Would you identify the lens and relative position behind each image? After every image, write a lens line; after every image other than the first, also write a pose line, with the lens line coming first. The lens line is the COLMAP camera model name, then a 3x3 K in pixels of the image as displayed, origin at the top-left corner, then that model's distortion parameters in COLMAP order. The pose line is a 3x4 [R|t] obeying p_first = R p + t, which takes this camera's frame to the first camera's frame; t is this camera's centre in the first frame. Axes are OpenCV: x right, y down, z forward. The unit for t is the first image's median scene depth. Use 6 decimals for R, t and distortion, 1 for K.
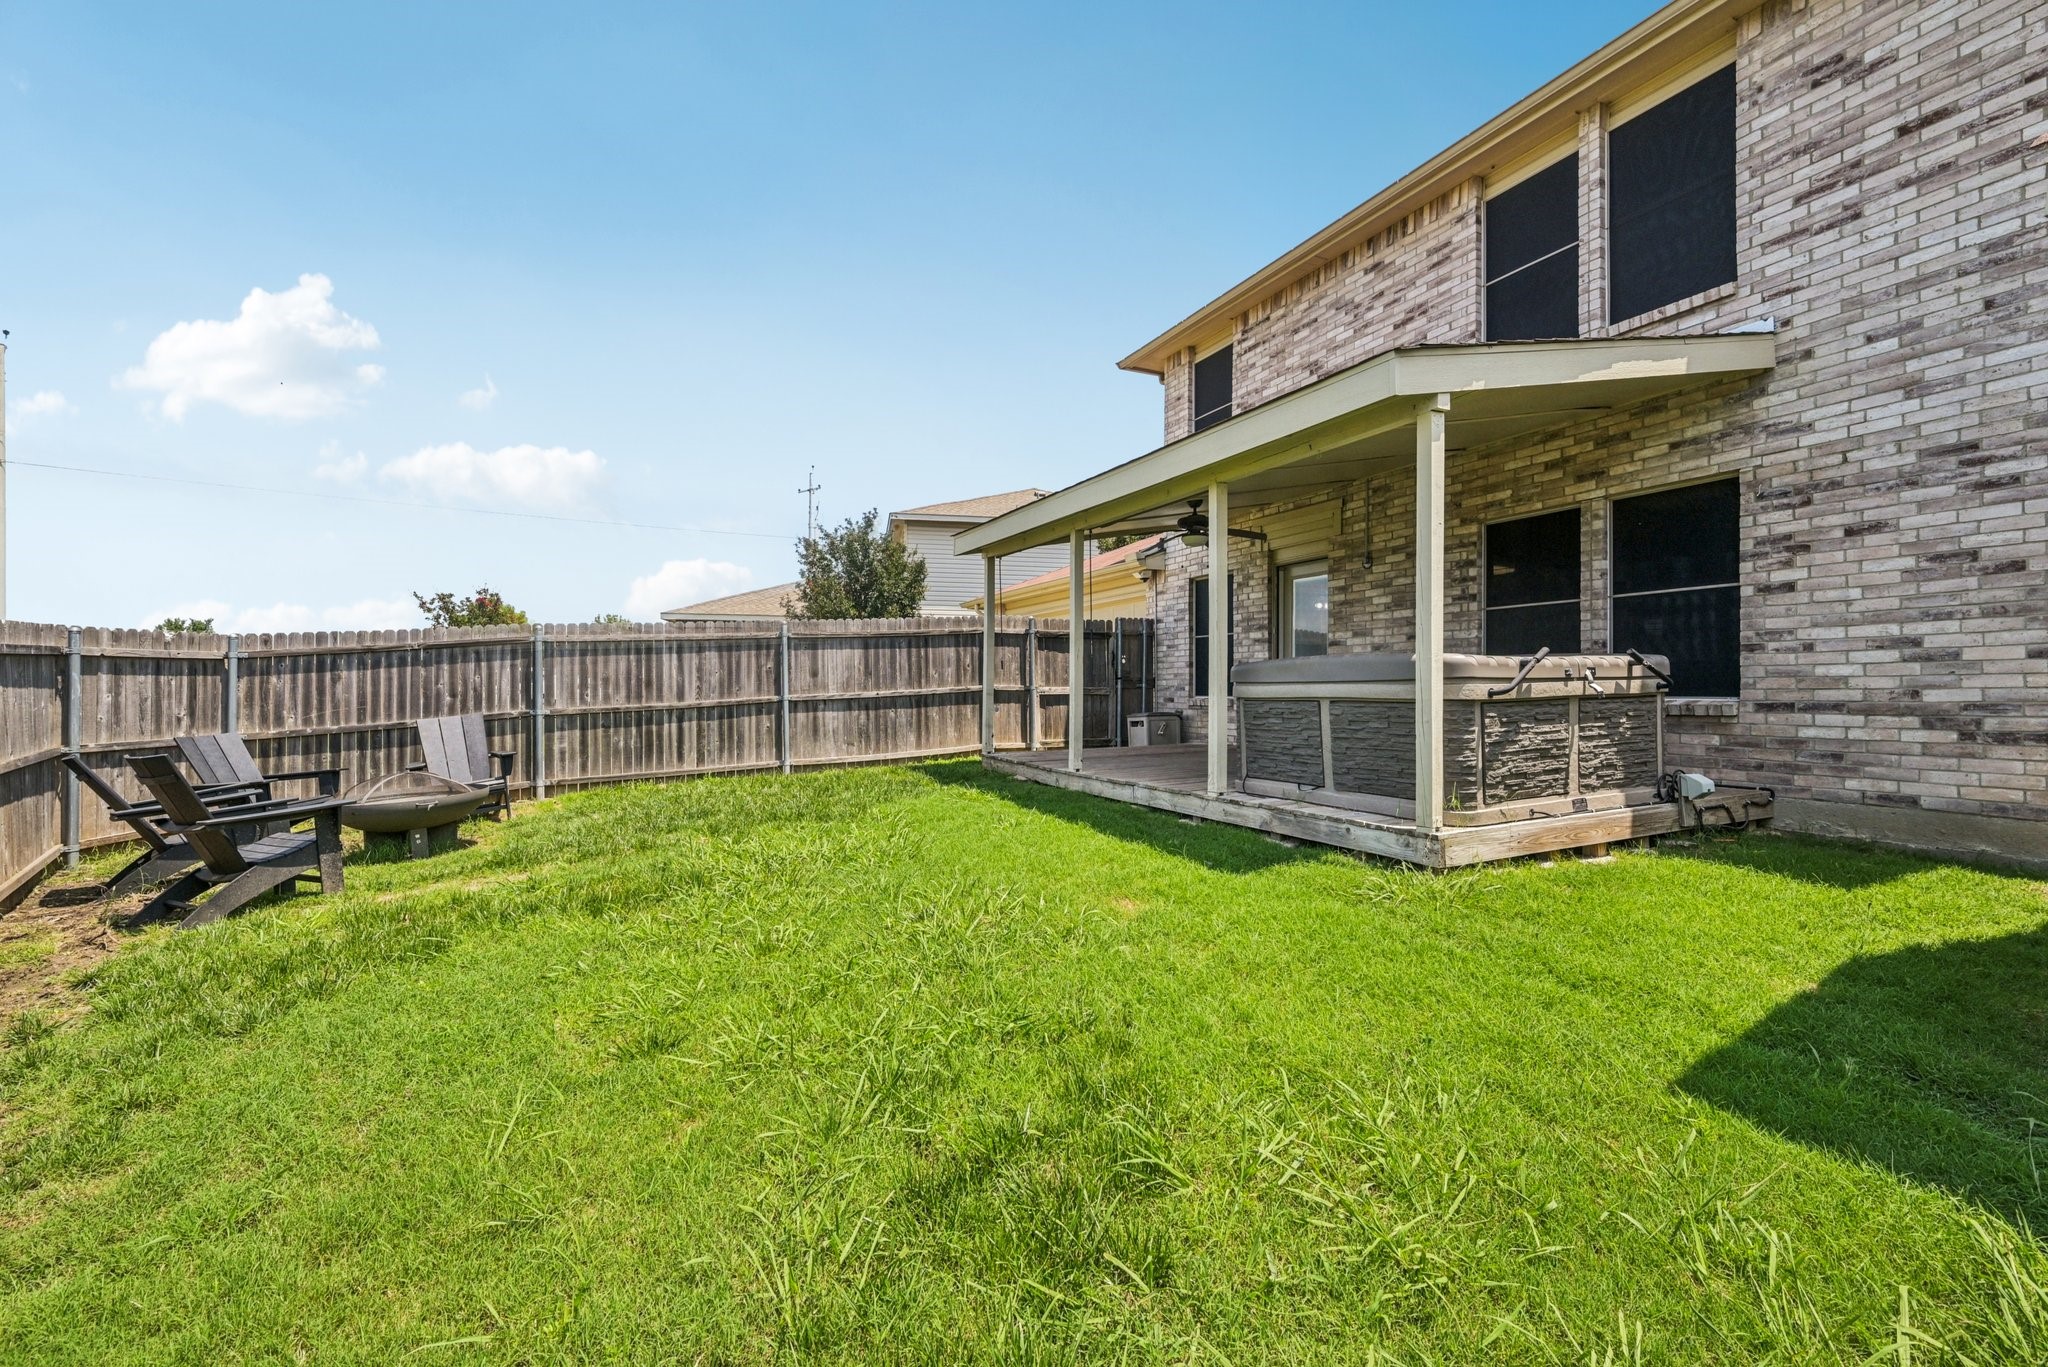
lens RADIAL K [[869.8, 0, 1024.0], [0, 869.8, 683.5], [0, 0, 1]] dist [0.011528, -0.000137]
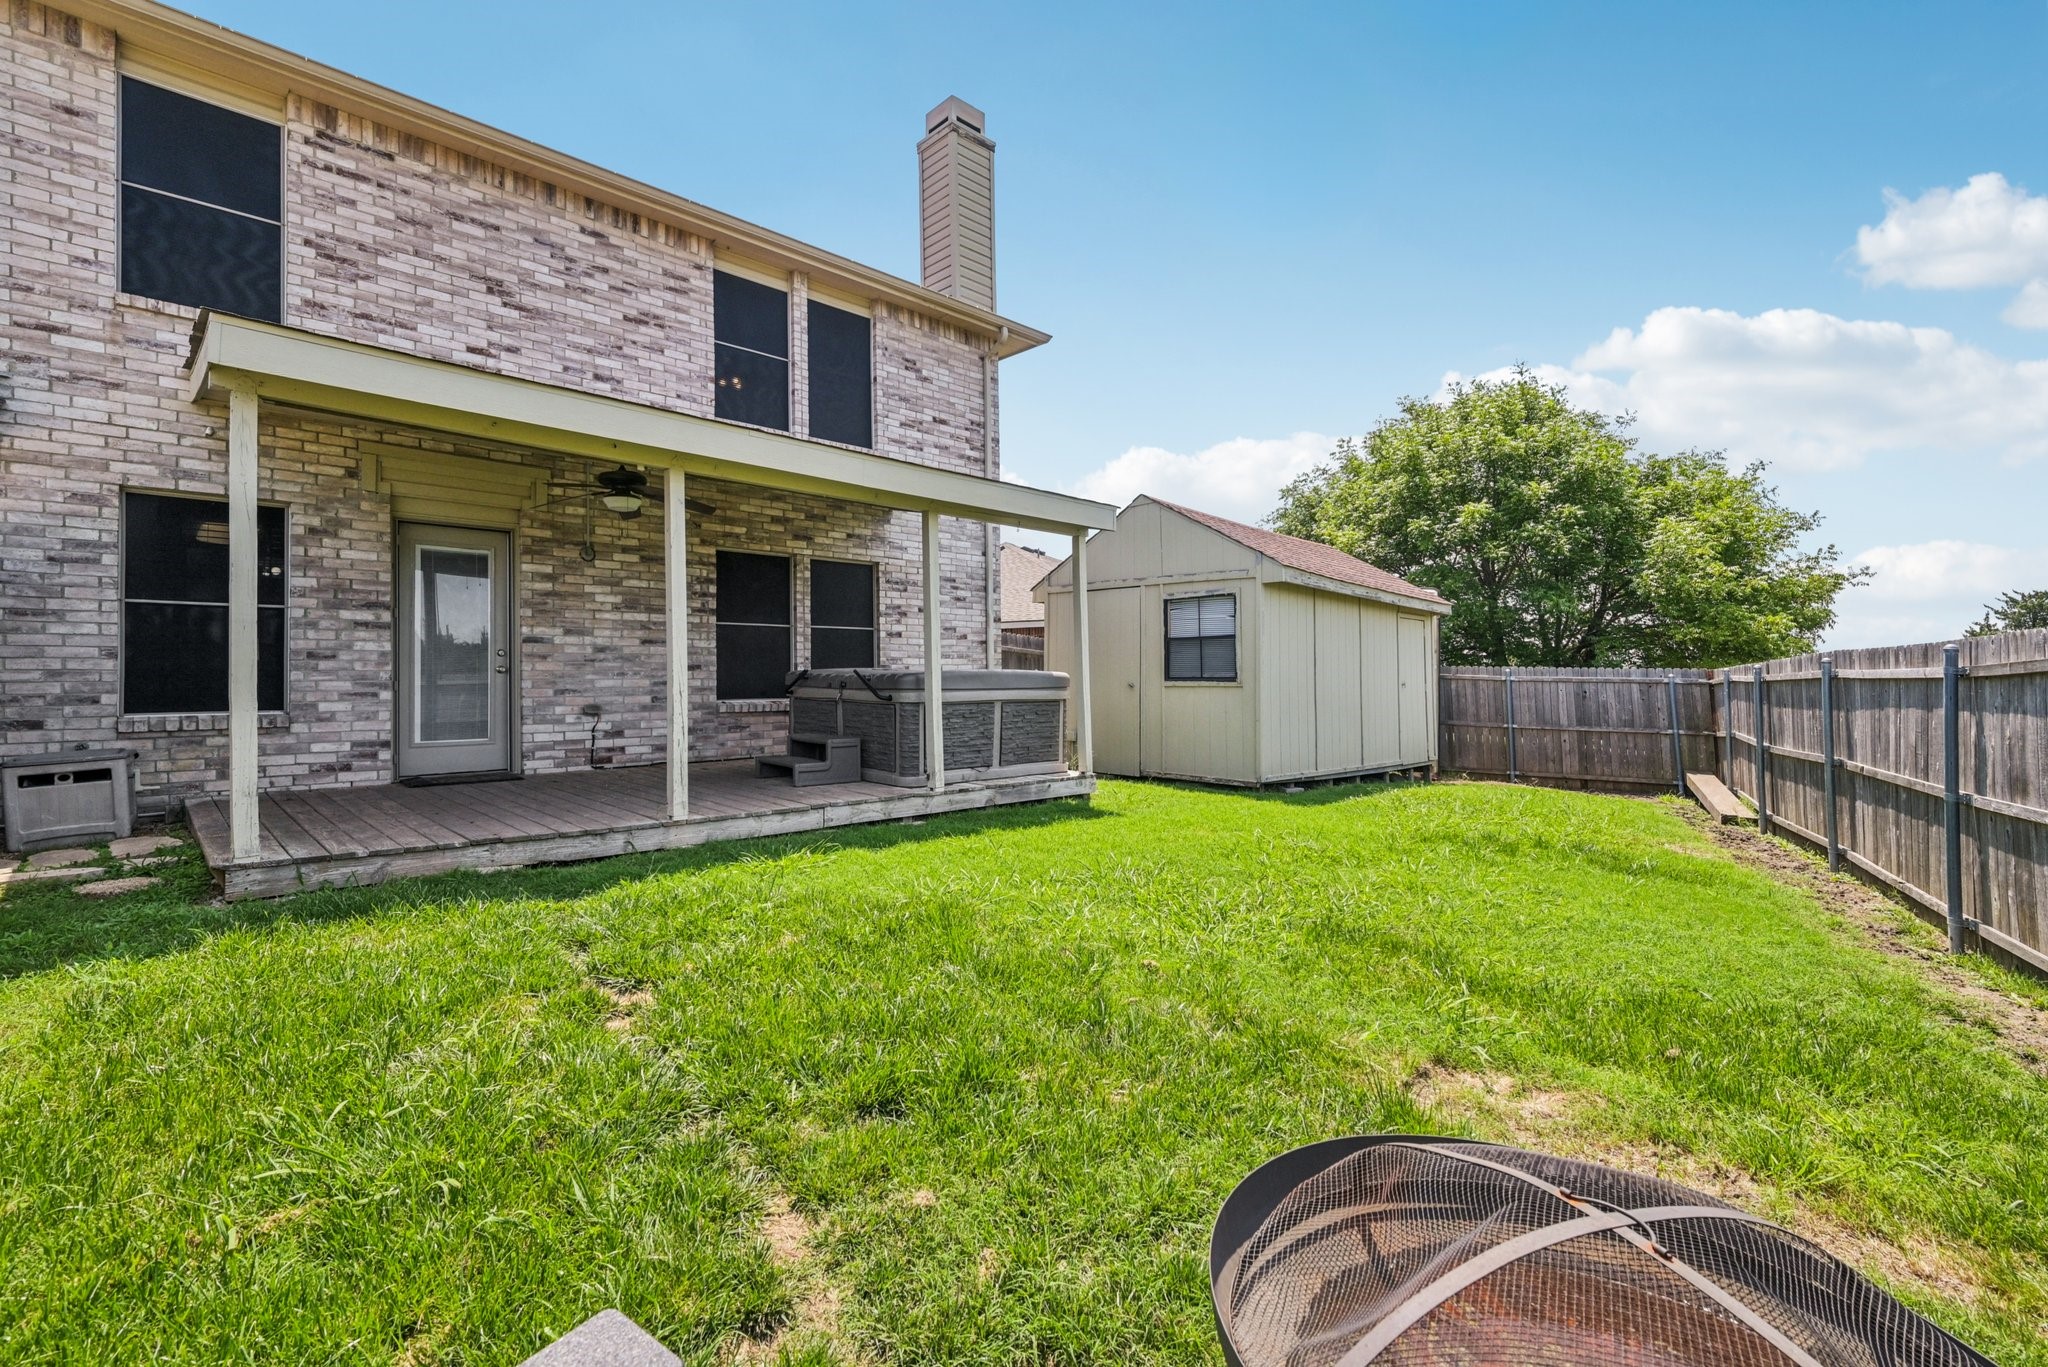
lens RADIAL K [[904.4, 0, 1024.8], [0, 904.4, 670.2], [0, 0, 1]] dist [-0.000987, 0.000271]
pose [[-0.311619, 0.012606, 0.950123, -0.713957], [-0.003328, 0.999891, -0.014358, -0.007668], [-0.950201, -0.007636, -0.311544, 0.970246]]
